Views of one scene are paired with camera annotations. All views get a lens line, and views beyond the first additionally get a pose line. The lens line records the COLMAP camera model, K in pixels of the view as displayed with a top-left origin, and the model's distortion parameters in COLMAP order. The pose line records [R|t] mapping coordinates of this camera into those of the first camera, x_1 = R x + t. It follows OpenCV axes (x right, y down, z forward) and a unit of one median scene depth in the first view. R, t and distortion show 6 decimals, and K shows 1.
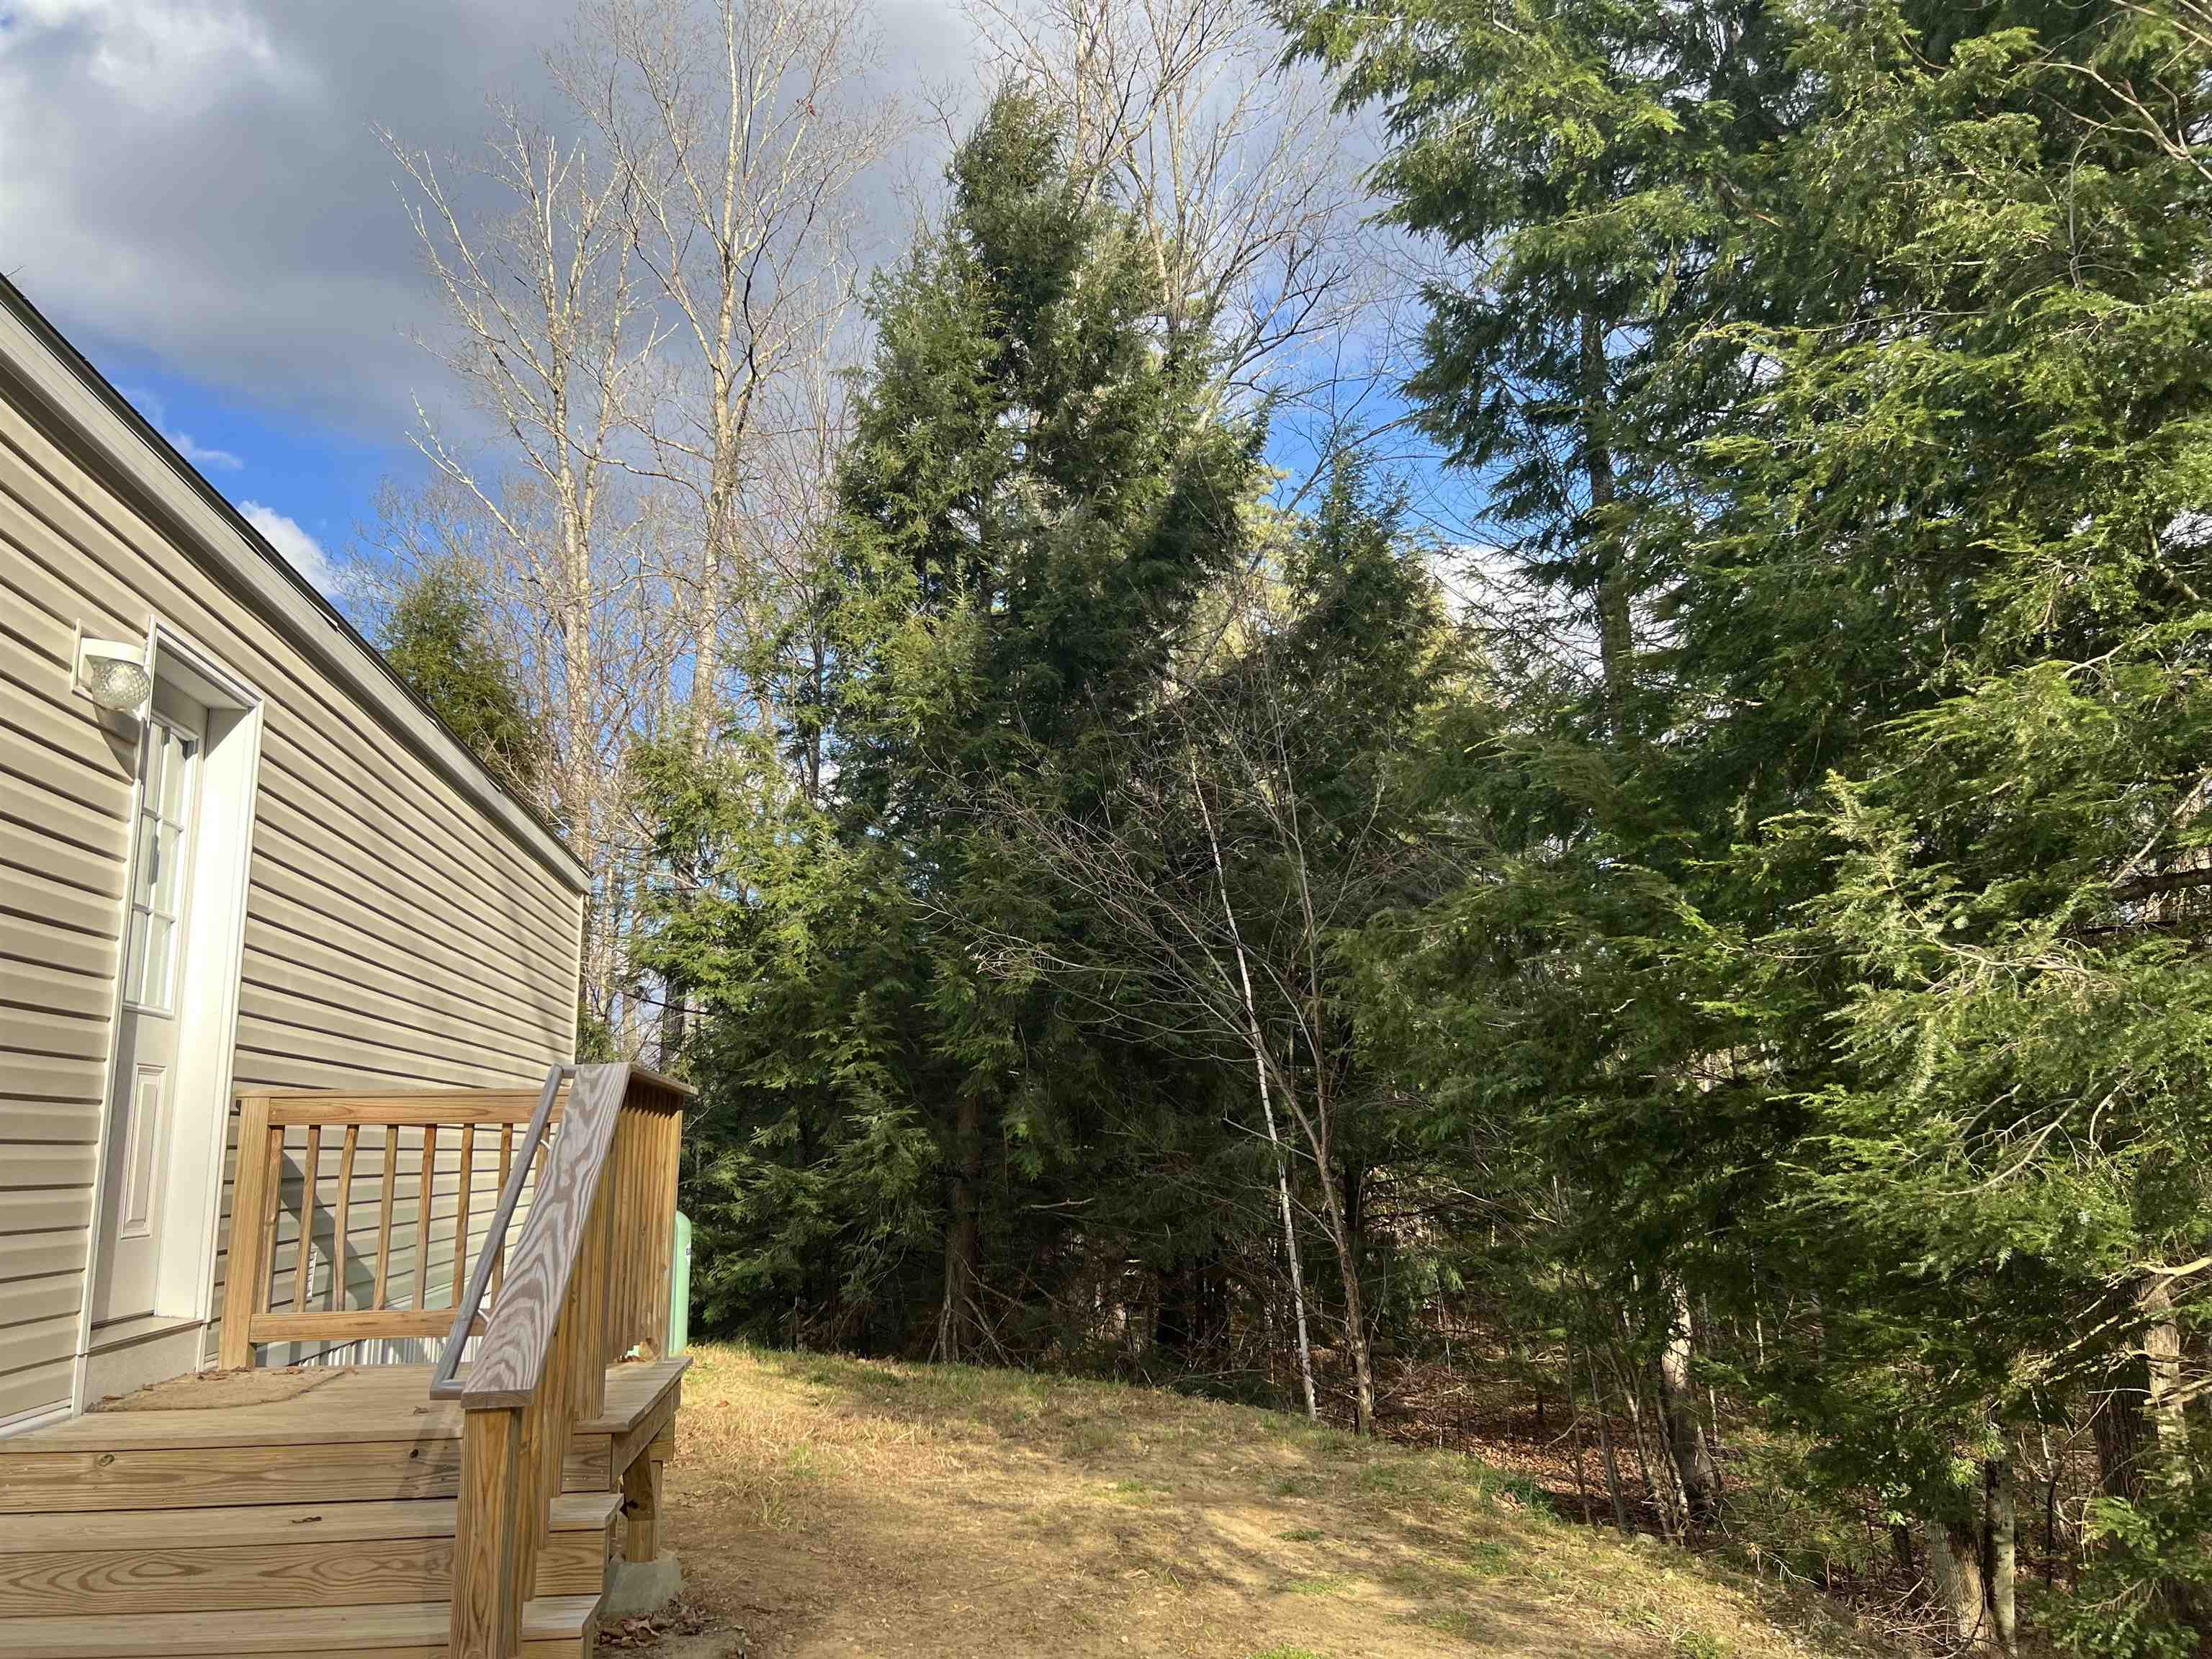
lens RADIAL K [[1648.1, 0, 1106.7], [0, 1648.1, 825.1], [0, 0, 1]] dist [0.076150, -0.000892]
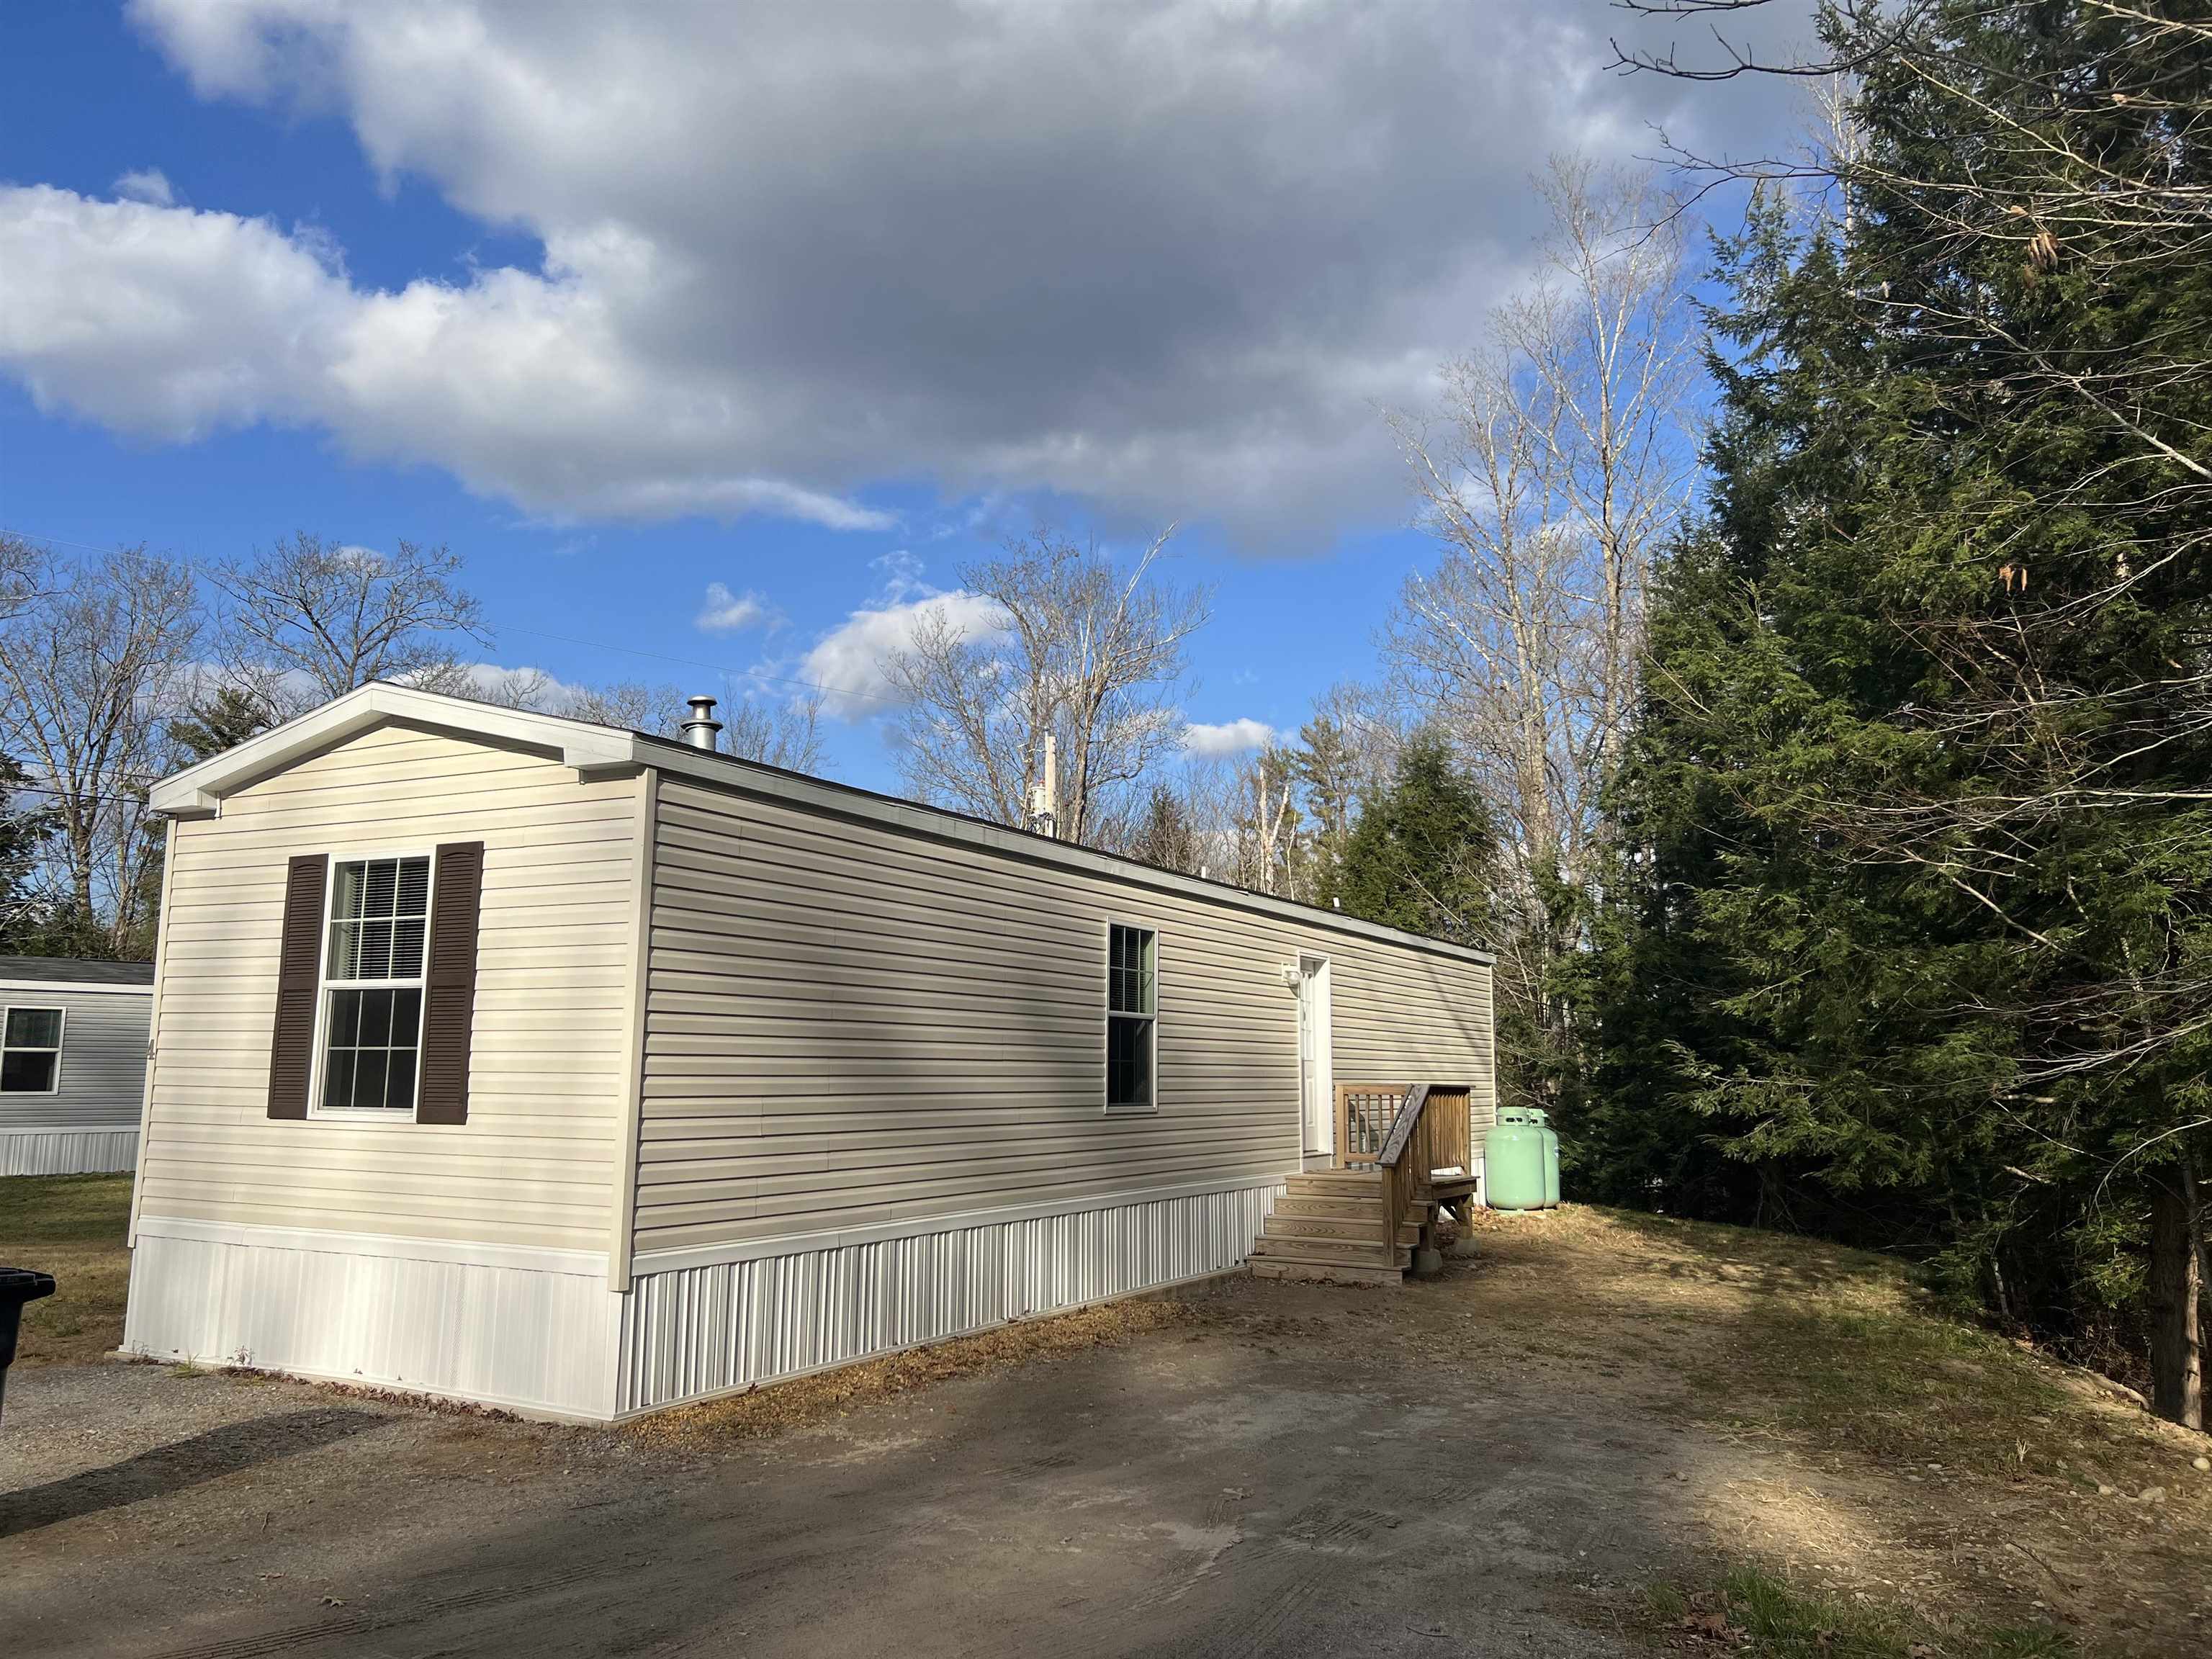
lens RADIAL K [[1649.3, 0, 1132.6], [0, 1649.3, 837.3], [0, 0, 1]] dist [0.039742, -0.048851]
pose [[0.822624, -0.055493, -0.565871, 0.902521], [0.084655, 0.996087, 0.025382, -0.385983], [0.562248, -0.068783, 0.824103, -1.641670]]
